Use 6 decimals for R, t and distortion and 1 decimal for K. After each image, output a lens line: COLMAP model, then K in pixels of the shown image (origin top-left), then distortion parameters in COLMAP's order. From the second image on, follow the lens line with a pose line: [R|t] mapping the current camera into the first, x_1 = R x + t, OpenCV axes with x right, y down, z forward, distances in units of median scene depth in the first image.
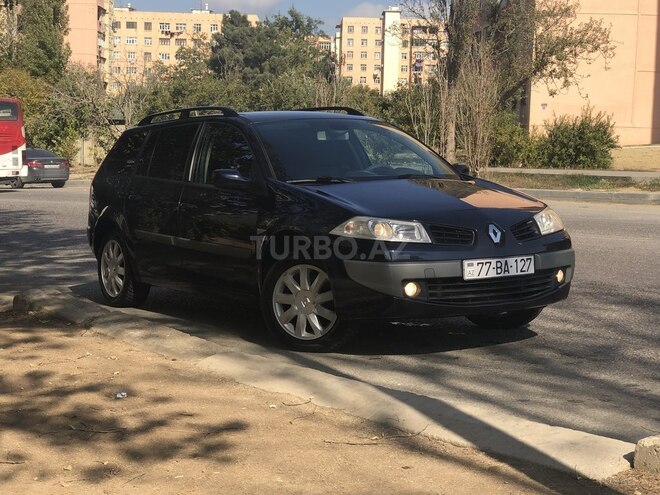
lens RADIAL K [[1263.2, 0, 330.0], [0, 1263.2, 247.5], [0, 0, 1]] dist [0.013902, 0.087193]
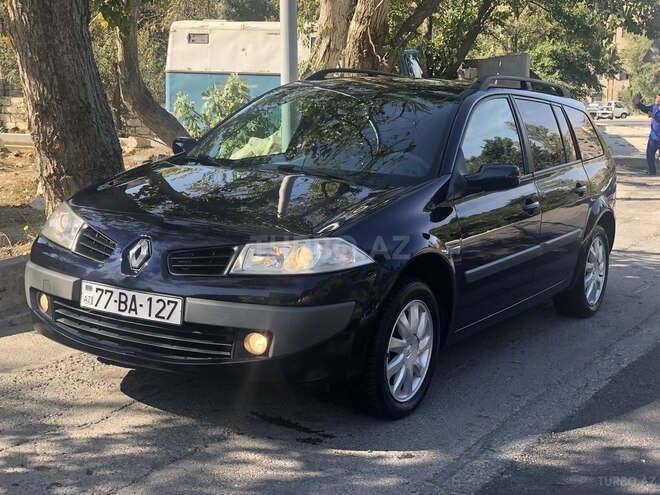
lens RADIAL K [[1263.2, 0, 330.0], [0, 1263.2, 247.5], [0, 0, 1]] dist [0.013902, 0.087193]
pose [[0.434426, 0.173433, -0.883852, 0.792426], [-0.126538, 0.983307, 0.130754, -0.119103], [0.891775, 0.055038, 0.449120, 0.785695]]
